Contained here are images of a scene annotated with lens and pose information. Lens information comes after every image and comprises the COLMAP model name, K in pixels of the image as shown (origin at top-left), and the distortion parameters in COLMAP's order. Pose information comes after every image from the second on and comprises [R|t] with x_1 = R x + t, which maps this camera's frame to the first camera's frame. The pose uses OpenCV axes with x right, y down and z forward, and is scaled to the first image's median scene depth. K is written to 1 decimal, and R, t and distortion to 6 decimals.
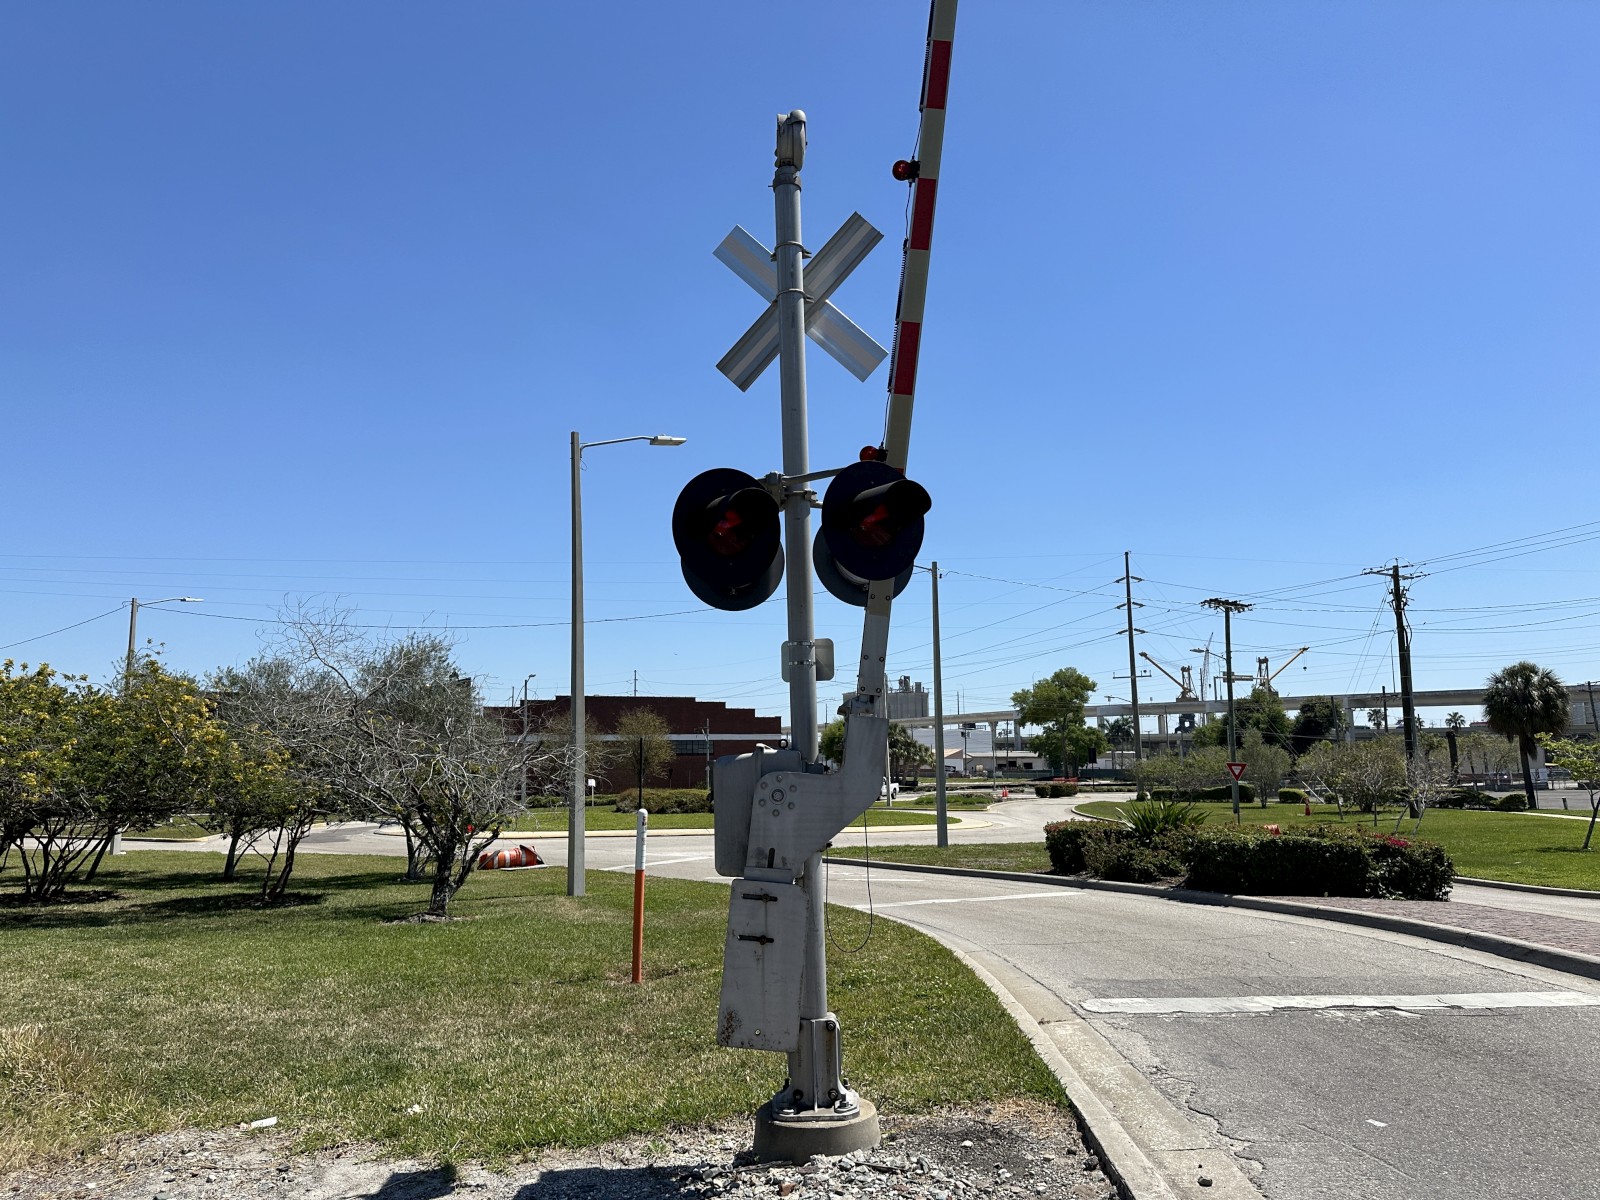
lens RADIAL K [[1131.0, 0, 806.6], [0, 1131.0, 607.6], [0, 0, 1]] dist [0.050192, -0.059401]
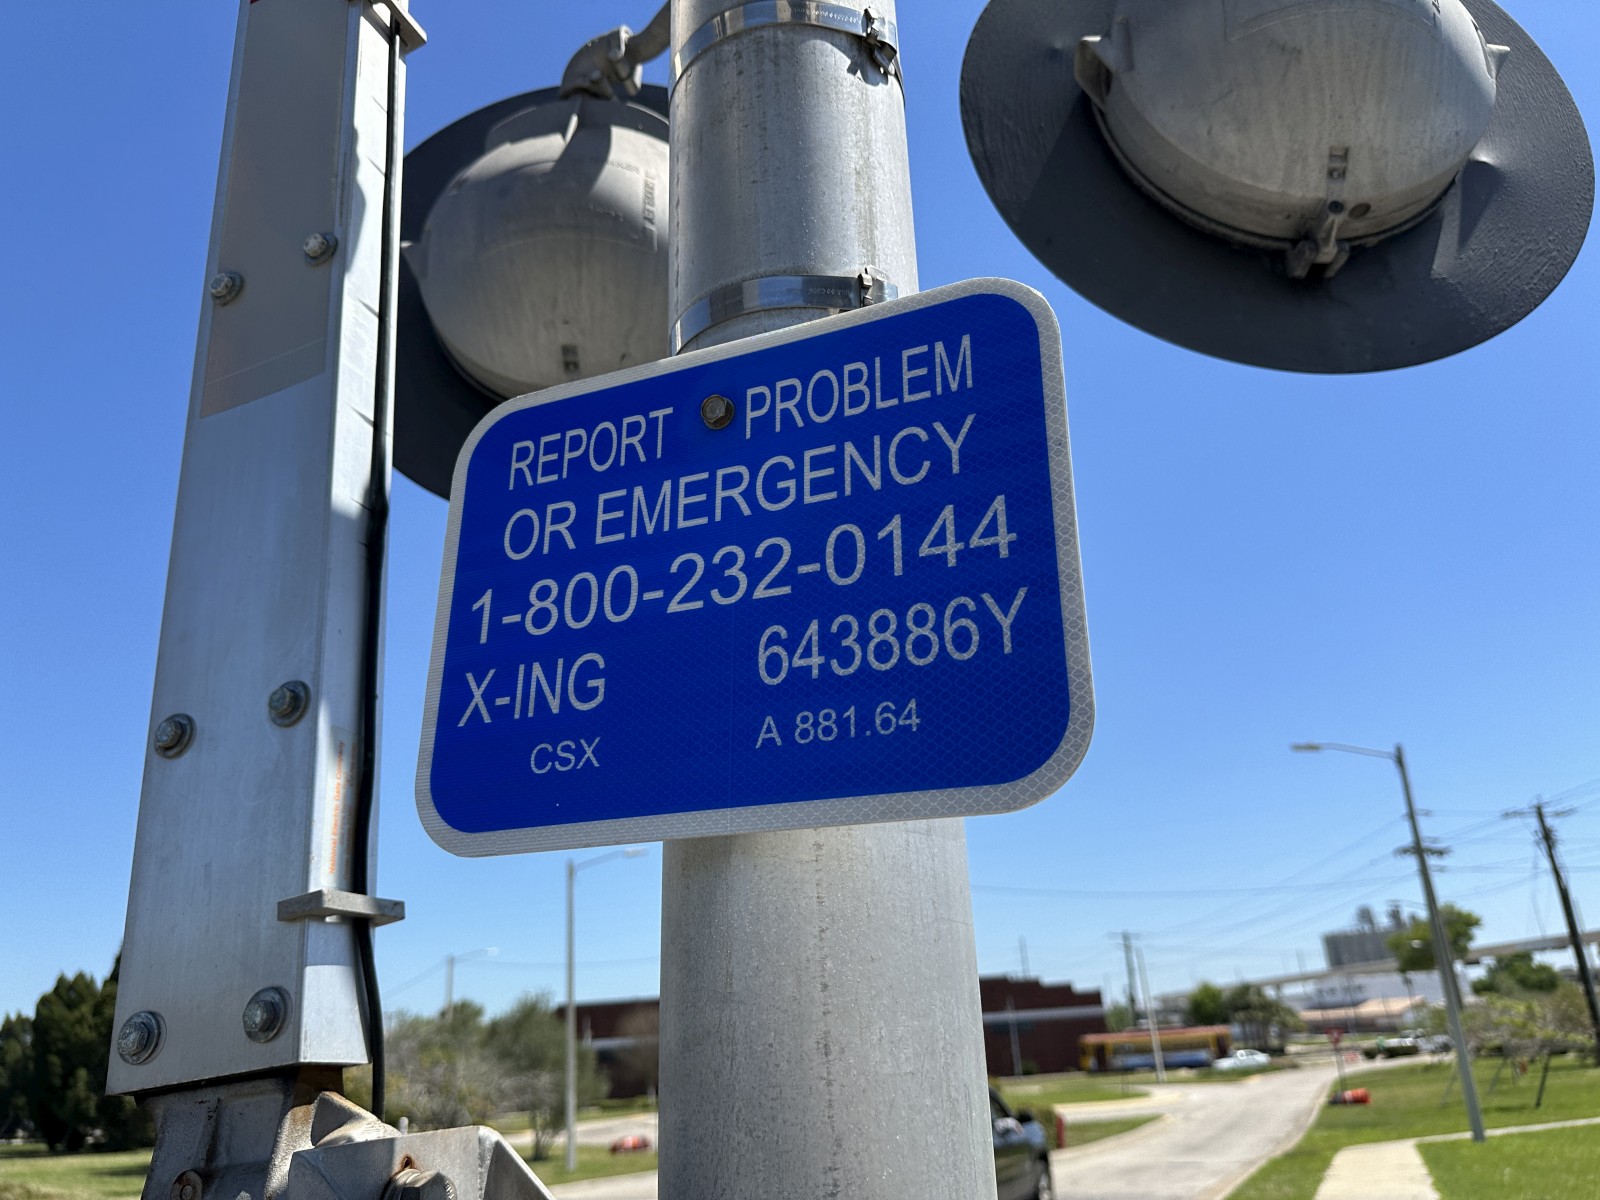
lens RADIAL K [[1165.5, 0, 800.0], [0, 1165.5, 600.0], [0, 0, 1]] dist [-0.008395, -0.007450]
pose [[0.917056, -0.186230, -0.352599, 0.317395], [0.104980, 0.965805, -0.237065, -0.036592], [0.384691, 0.180386, 0.905248, -0.191087]]
